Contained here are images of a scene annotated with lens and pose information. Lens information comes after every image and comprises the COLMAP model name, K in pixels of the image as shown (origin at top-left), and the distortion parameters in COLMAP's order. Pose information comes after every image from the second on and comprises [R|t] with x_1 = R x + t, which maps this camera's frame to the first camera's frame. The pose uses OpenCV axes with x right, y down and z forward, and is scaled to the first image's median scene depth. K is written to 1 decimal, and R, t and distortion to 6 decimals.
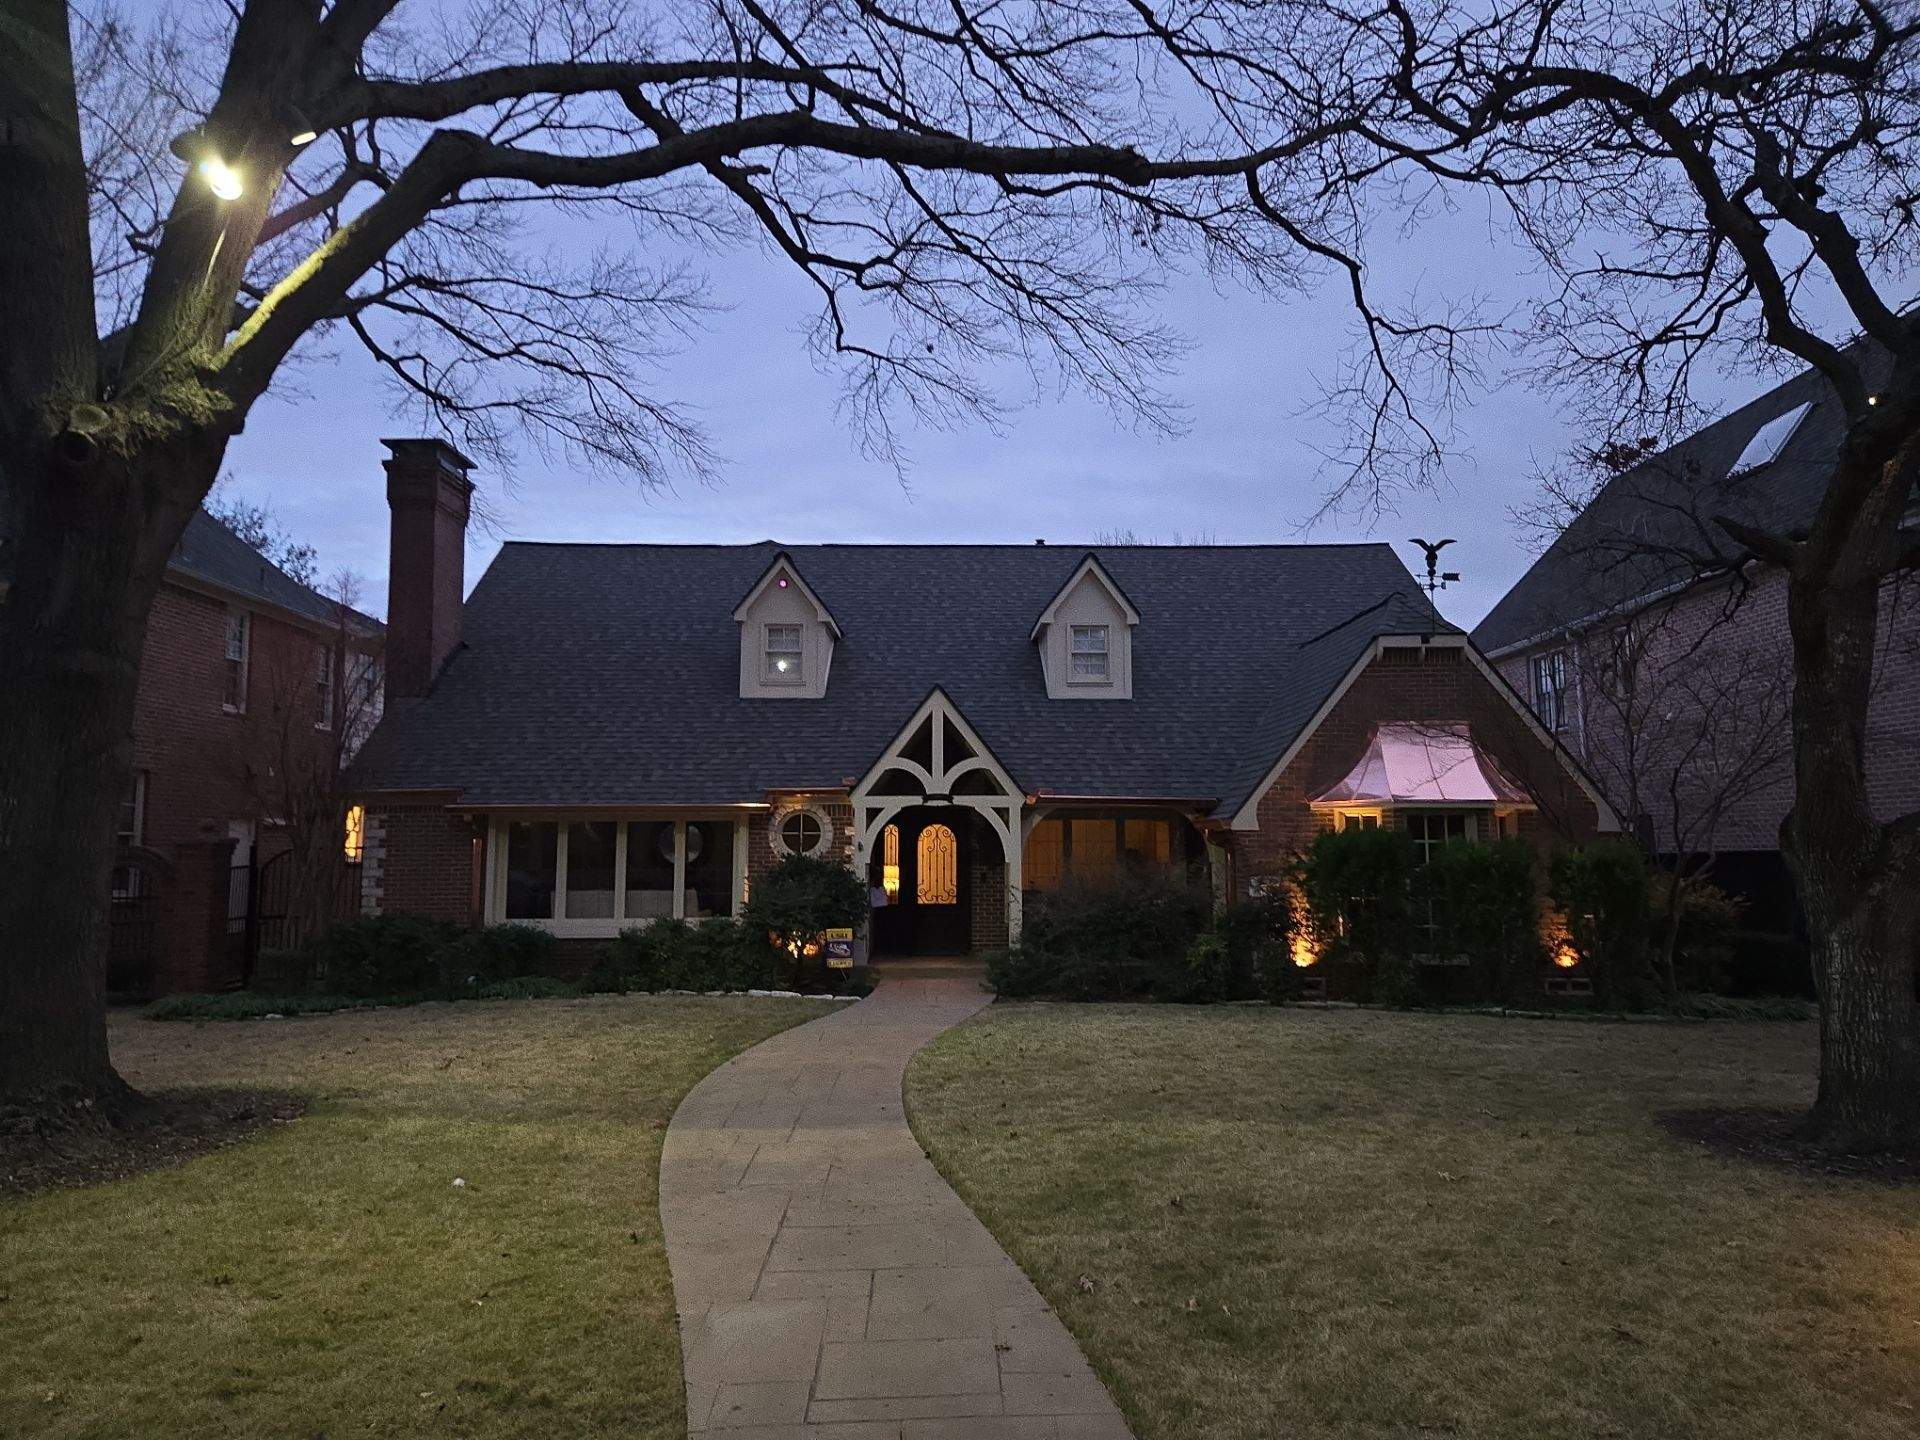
lens RADIAL K [[1325.2, 0, 949.0], [0, 1325.2, 711.3], [0, 0, 1]] dist [0.104755, 0.001743]
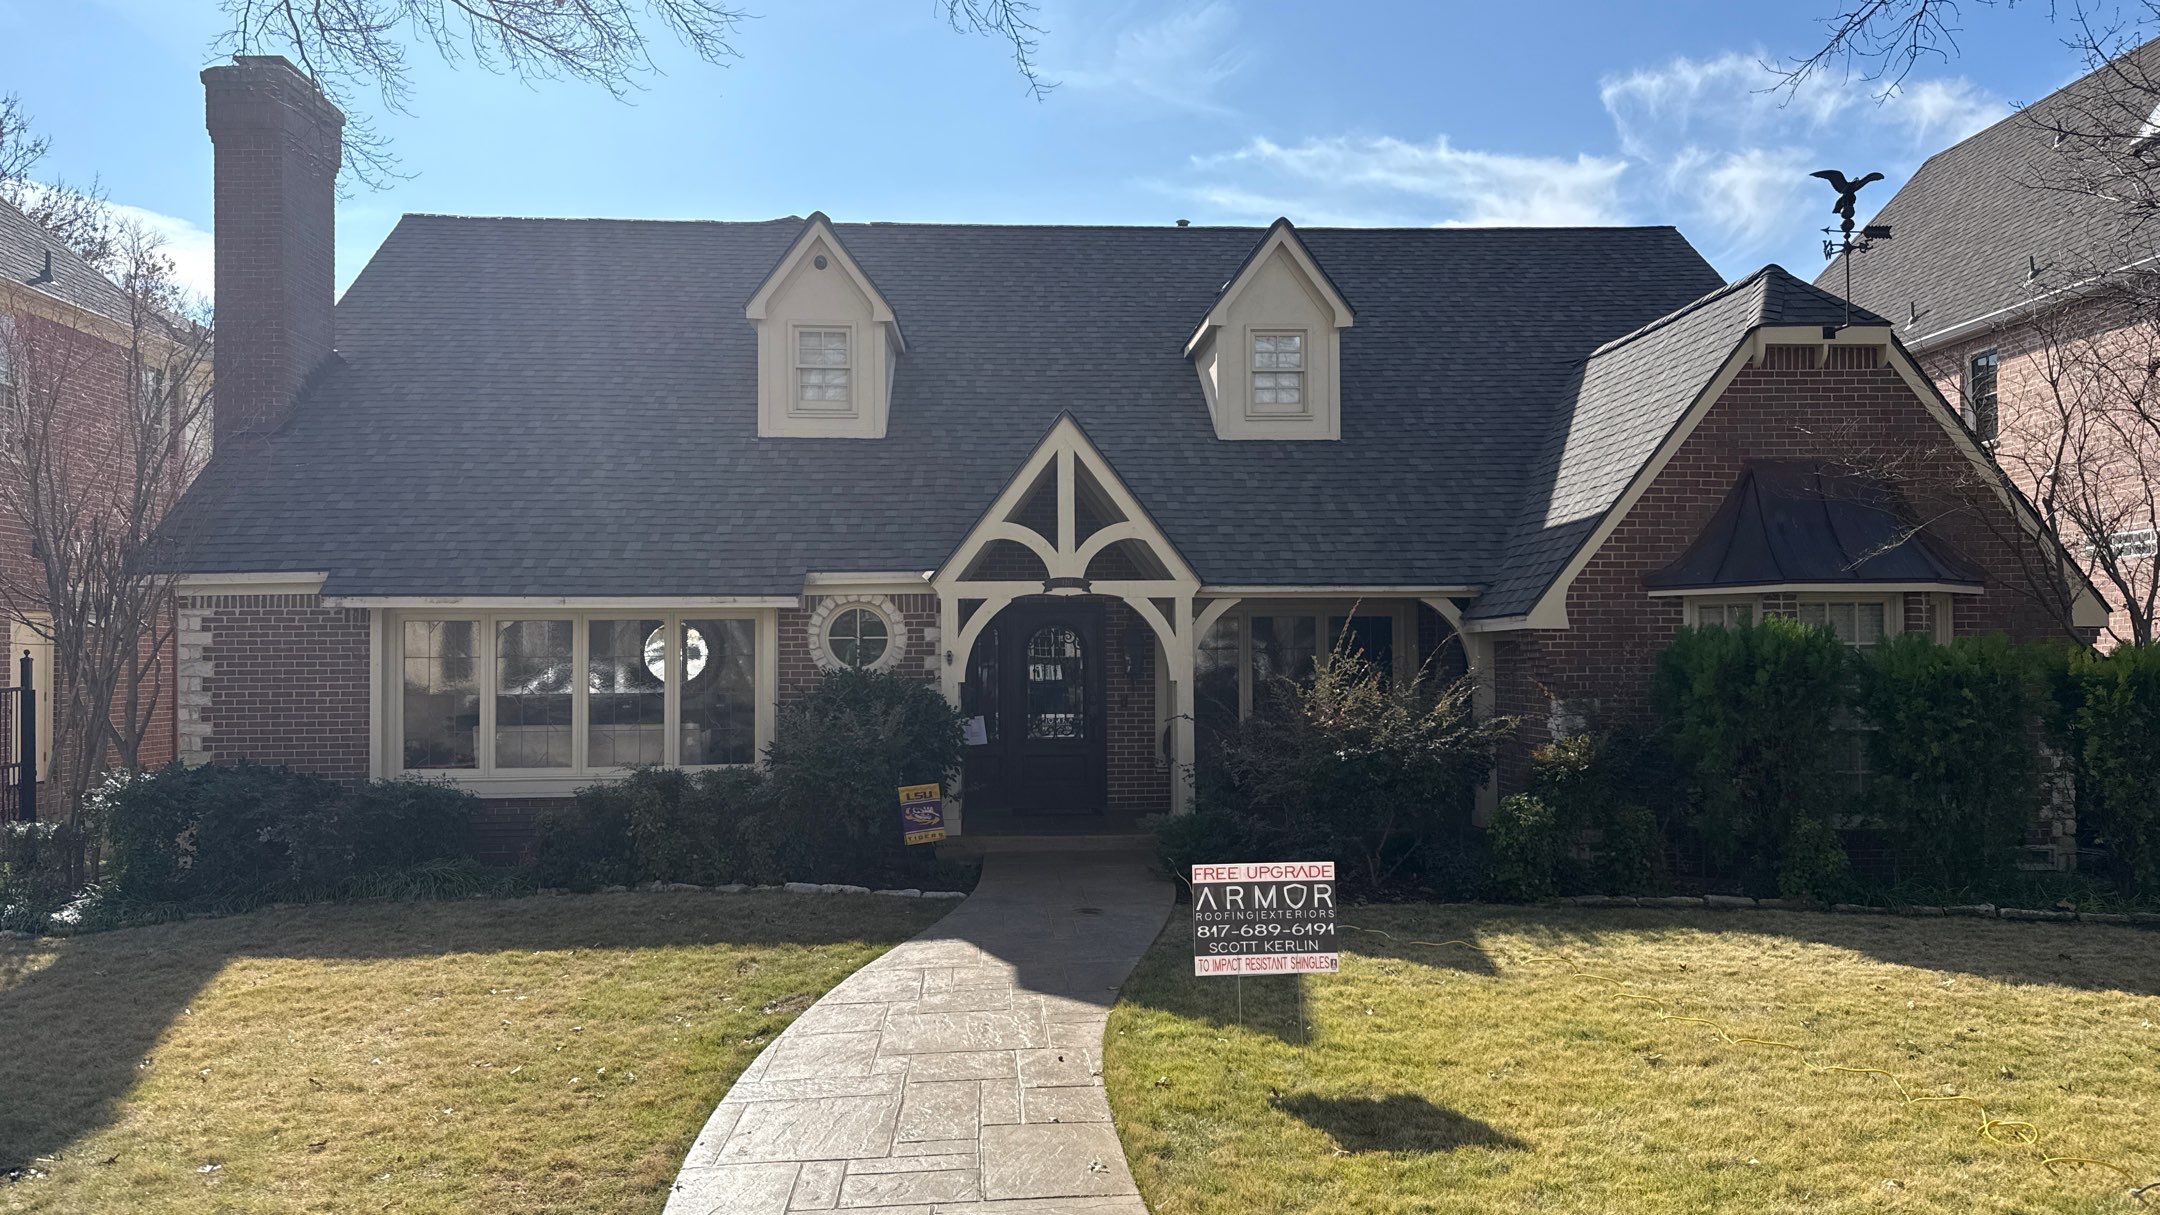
lens RADIAL K [[1594.5, 0, 1080.6], [0, 1594.5, 614.2], [0, 0, 1]] dist [0.070693, -0.001491]
pose [[0.998790, -0.004237, 0.048998, -0.040171], [0.000498, 0.997102, 0.076080, 0.020063], [-0.049178, -0.075963, 0.995897, 0.210725]]
